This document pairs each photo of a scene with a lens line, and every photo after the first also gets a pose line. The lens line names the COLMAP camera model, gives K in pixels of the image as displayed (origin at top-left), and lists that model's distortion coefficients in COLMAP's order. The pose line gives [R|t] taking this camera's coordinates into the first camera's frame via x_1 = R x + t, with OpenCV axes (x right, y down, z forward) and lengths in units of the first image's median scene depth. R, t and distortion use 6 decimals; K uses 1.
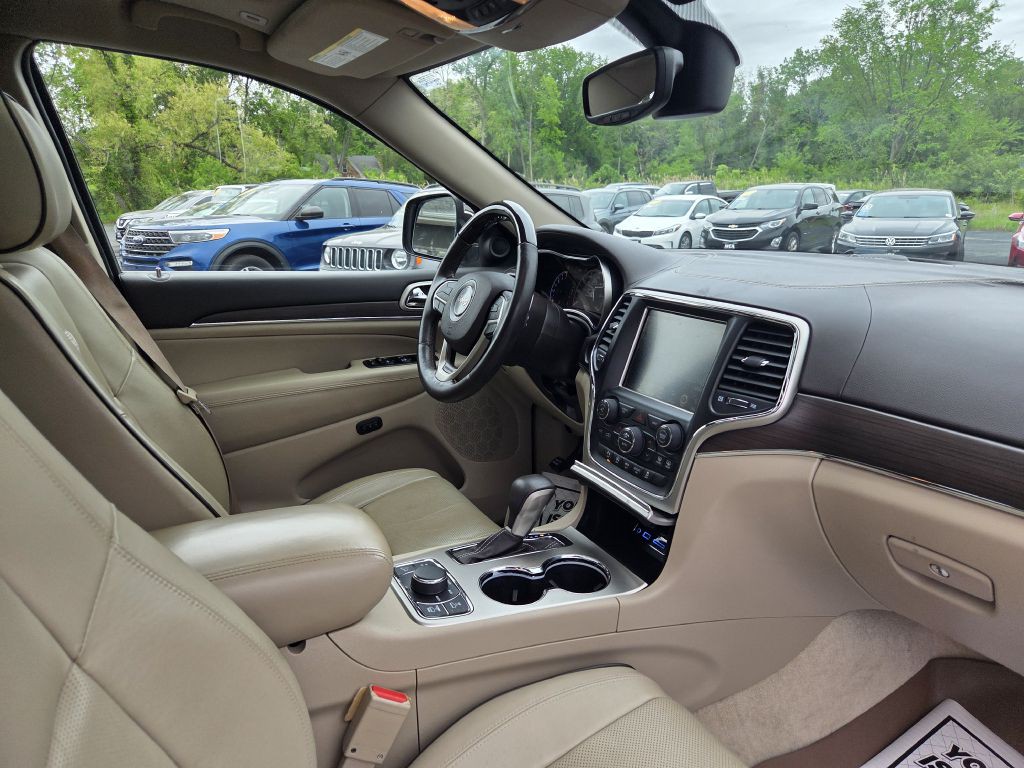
lens RADIAL K [[685.8, 0, 513.4], [0, 685.8, 393.0], [0, 0, 1]] dist [0.067185, -0.047534]
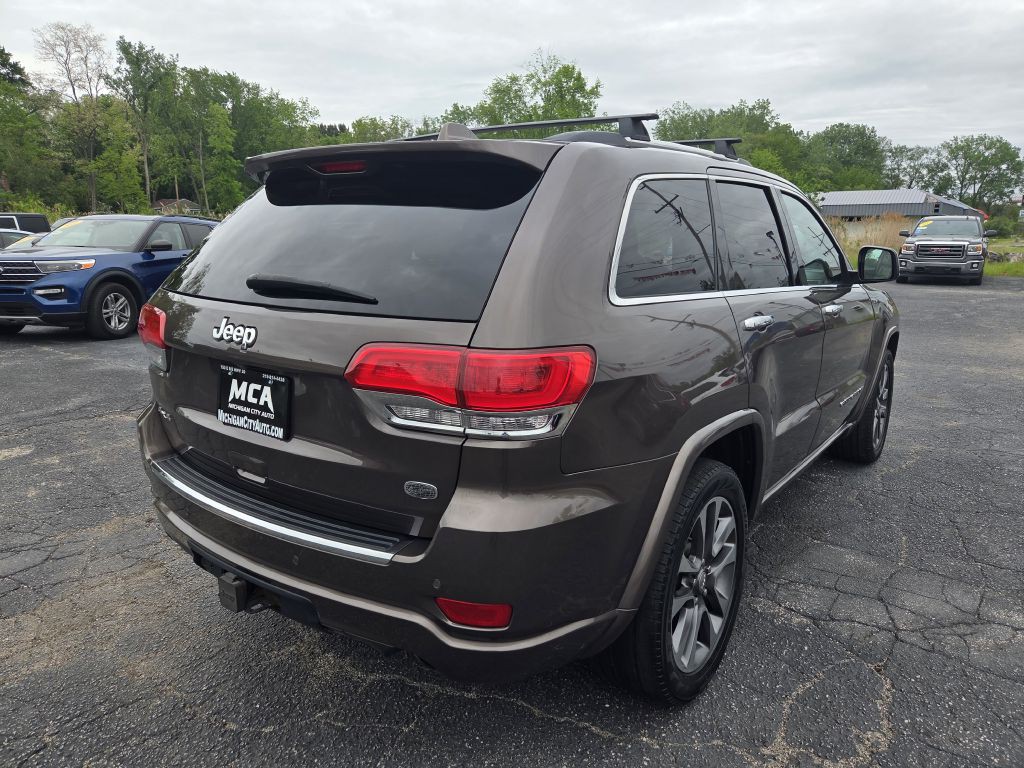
lens RADIAL K [[685.8, 0, 510.5], [0, 685.8, 390.4], [0, 0, 1]] dist [0.067185, -0.047534]
pose [[0.901472, -0.085420, 0.424324, -0.070559], [0.104952, 0.994215, -0.022825, 0.017356], [-0.419920, 0.065110, 0.905223, -0.071803]]
